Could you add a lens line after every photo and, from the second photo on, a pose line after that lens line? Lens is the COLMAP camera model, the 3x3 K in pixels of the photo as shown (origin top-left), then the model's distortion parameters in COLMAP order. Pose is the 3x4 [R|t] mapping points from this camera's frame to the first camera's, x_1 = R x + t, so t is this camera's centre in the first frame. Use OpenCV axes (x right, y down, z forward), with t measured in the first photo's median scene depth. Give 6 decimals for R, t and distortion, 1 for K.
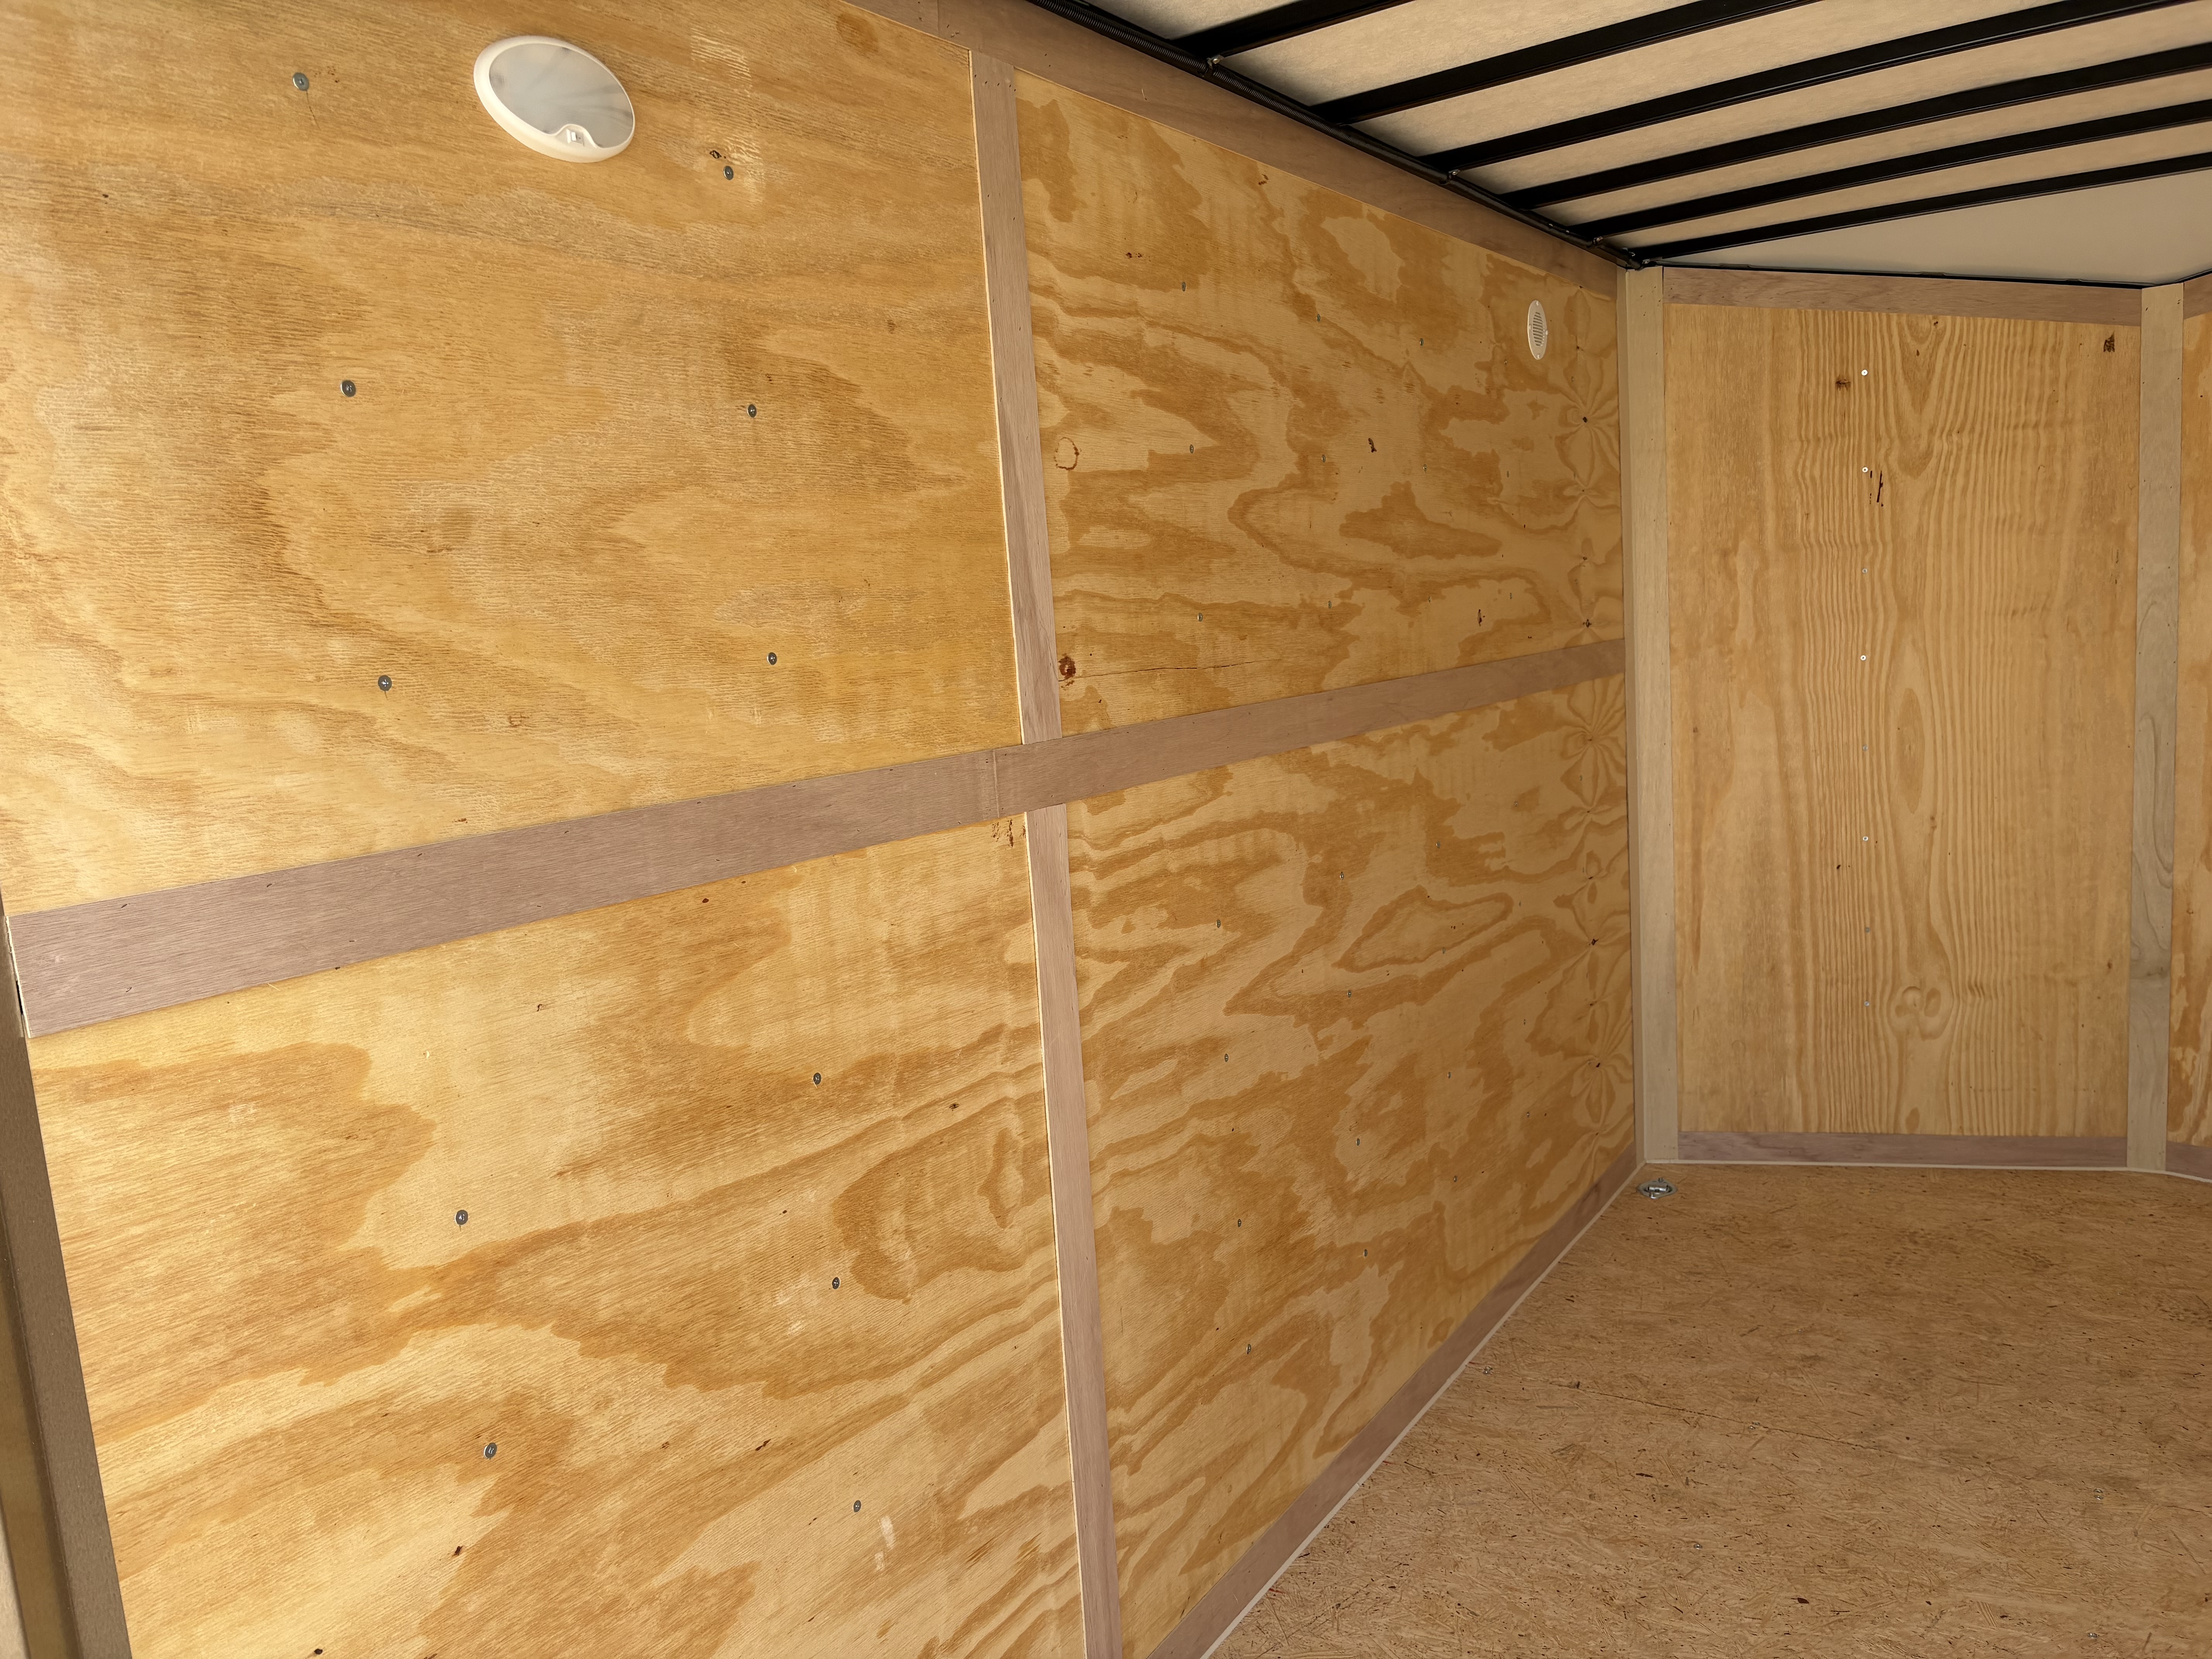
lens RADIAL K [[1654.4, 0, 1111.2], [0, 1654.4, 847.6], [0, 0, 1]] dist [0.068528, -0.079463]
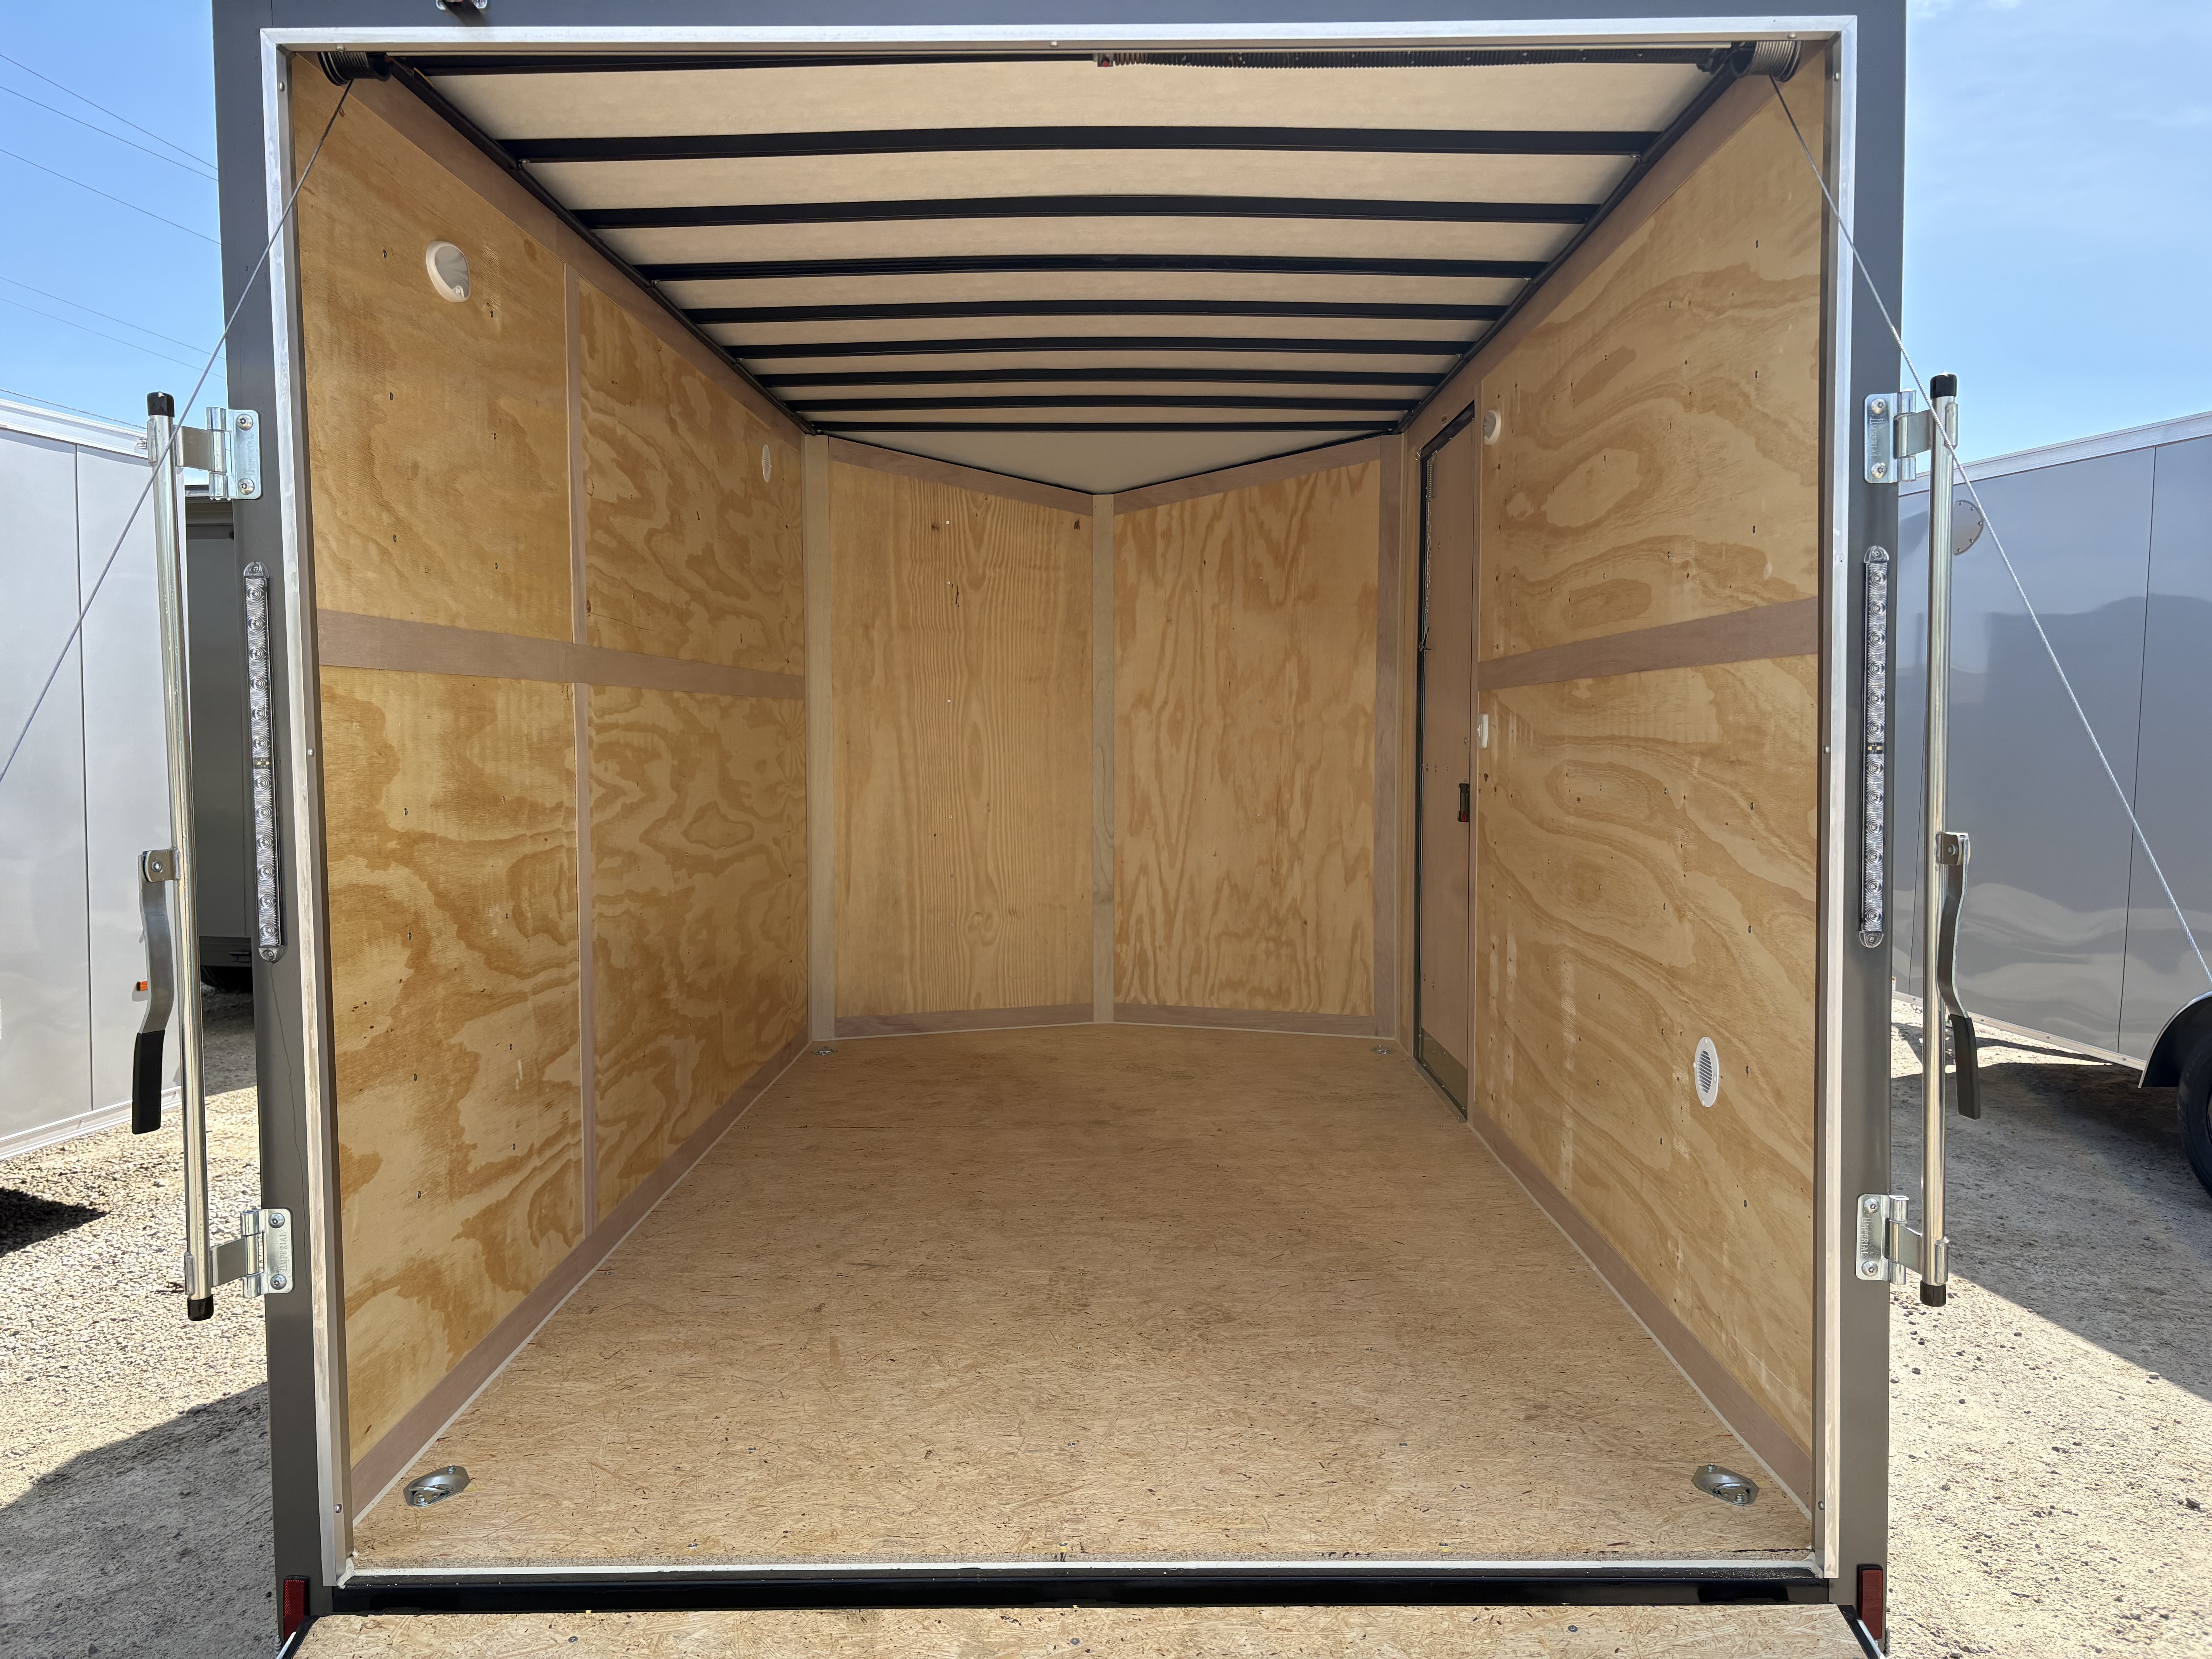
lens RADIAL K [[1637.8, 0, 1105.4], [0, 1637.8, 815.6], [0, 0, 1]] dist [0.057086, -0.070709]
pose [[0.843002, 0.035535, 0.536735, -0.313538], [0.019309, 0.995173, -0.096214, 0.182485], [-0.537564, 0.091472, 0.838247, -0.457001]]
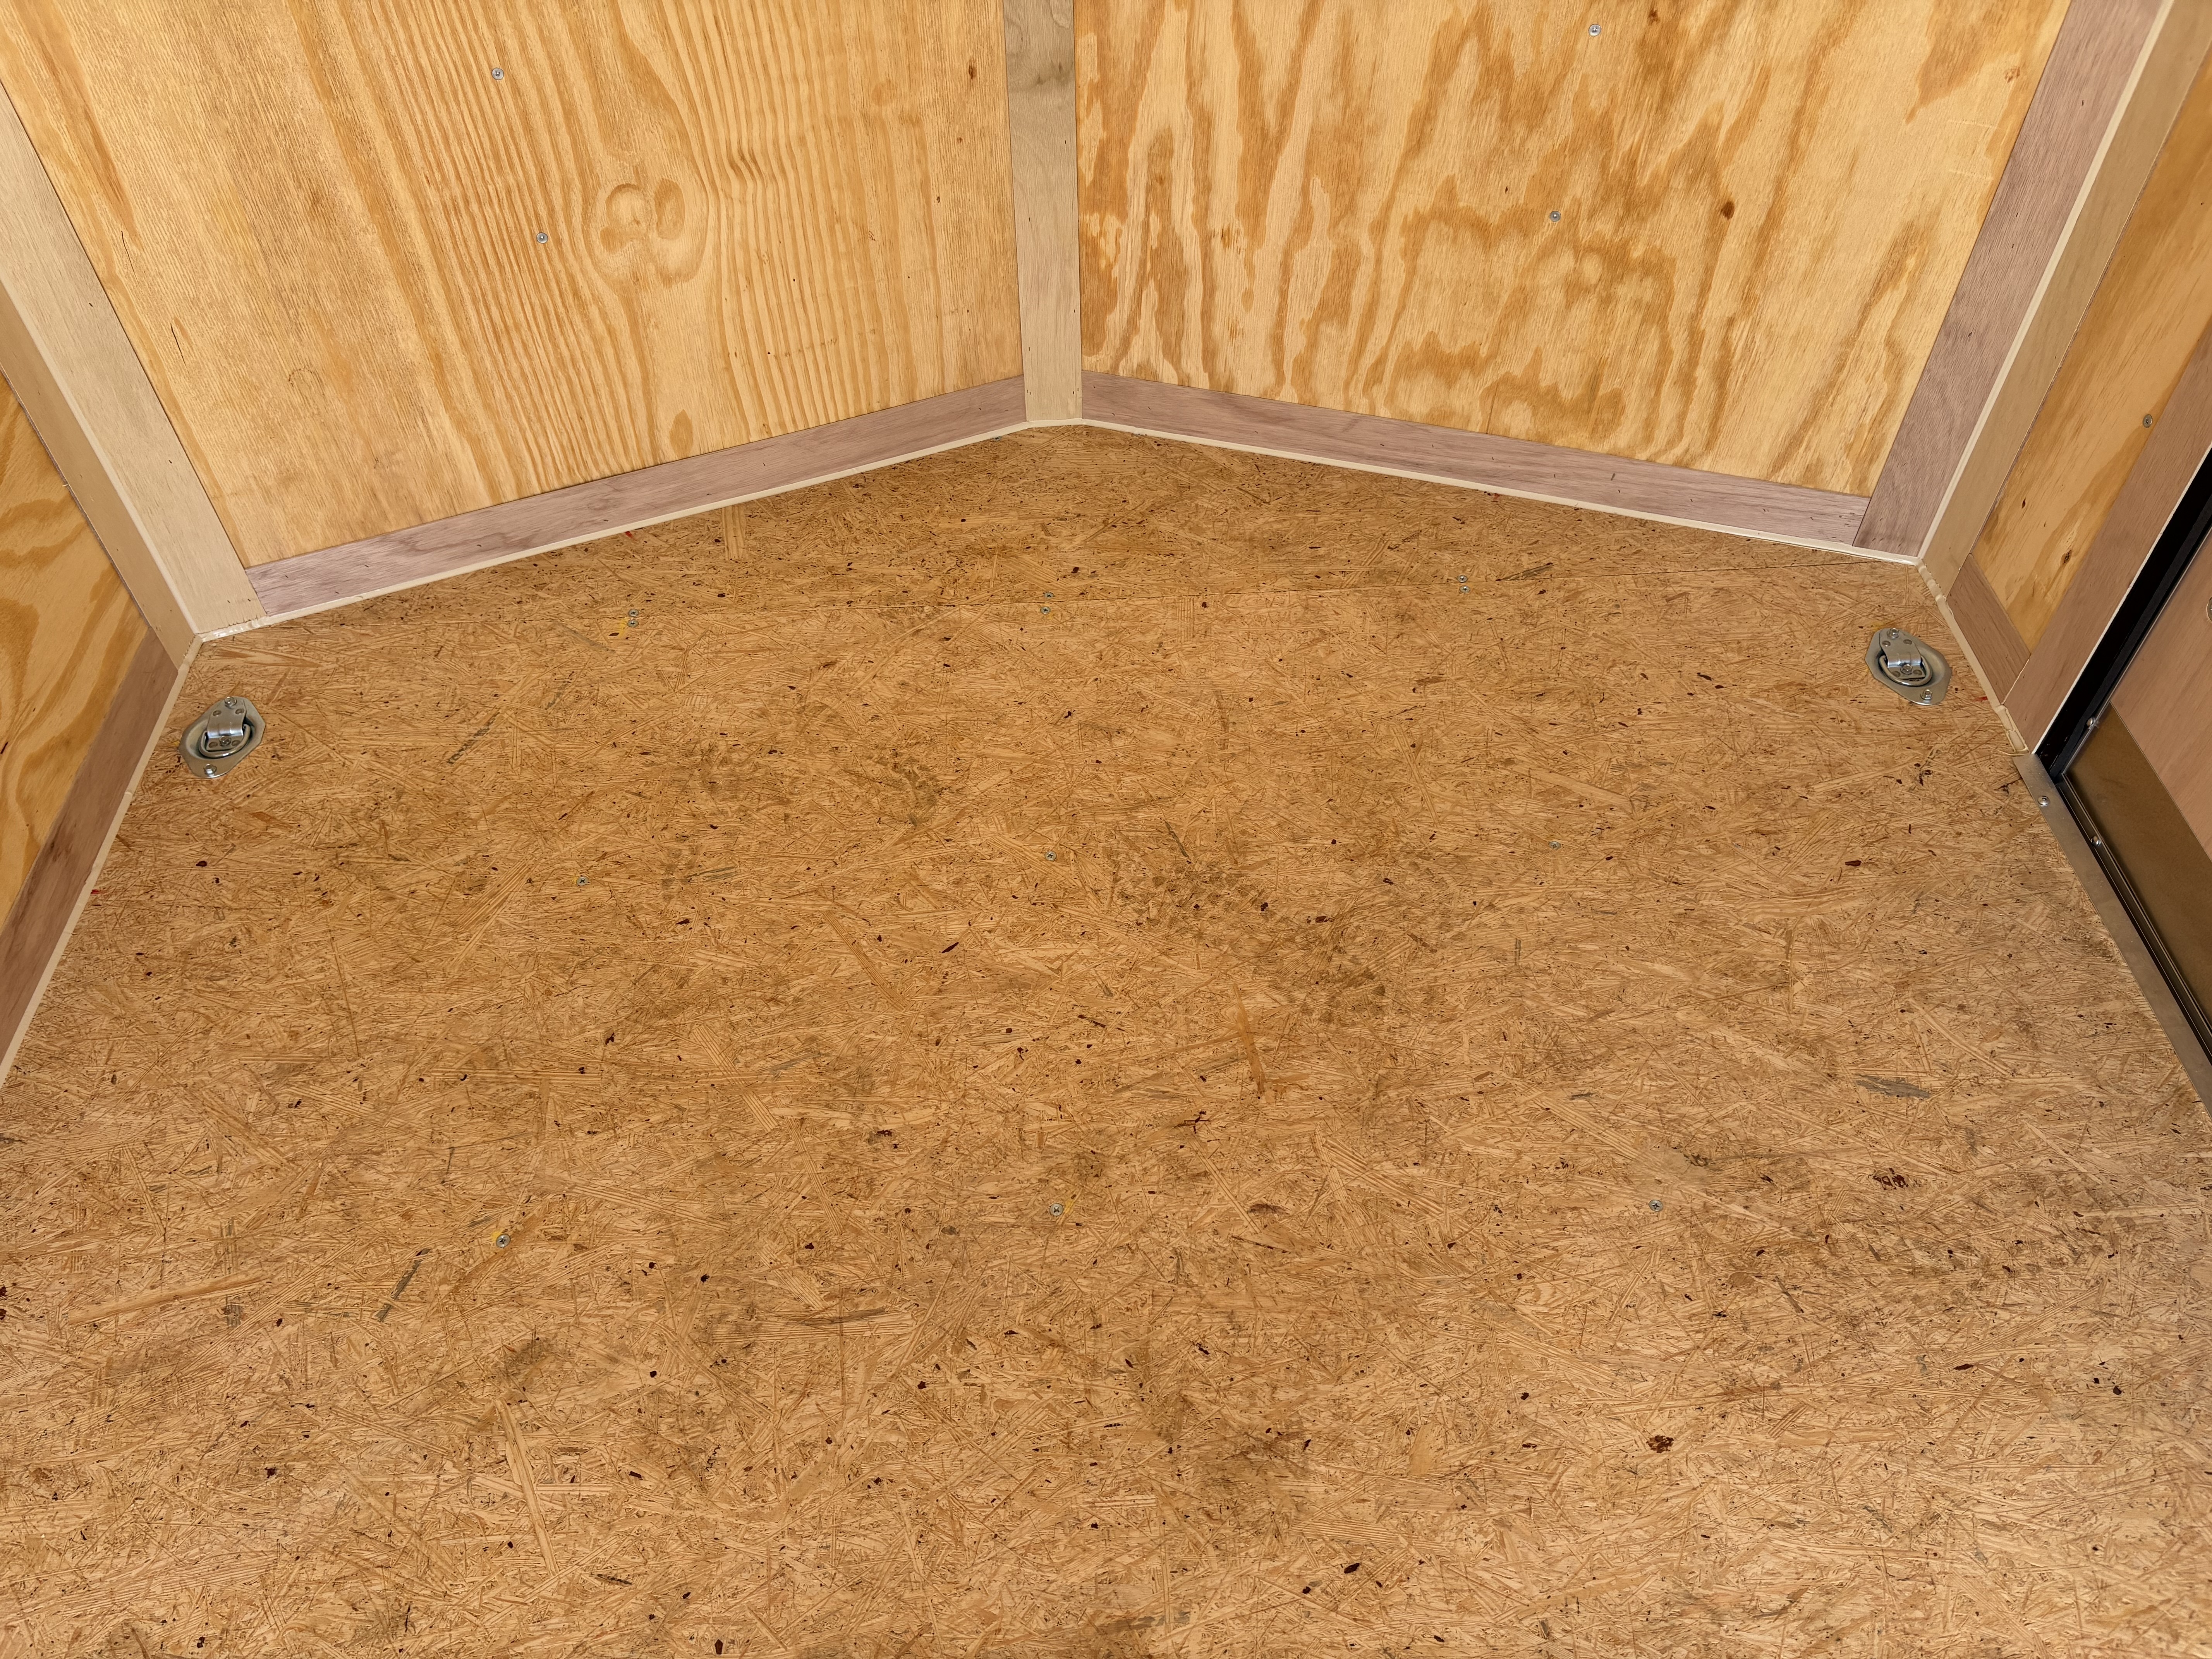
lens RADIAL K [[1661.0, 0, 1089.1], [0, 1661.0, 824.5], [0, 0, 1]] dist [0.020856, 0.000035]
pose [[0.817199, -0.400688, 0.414288, 0.411282], [0.041567, 0.757908, 0.651036, -0.101057], [-0.574855, -0.514805, 0.636017, 0.688771]]
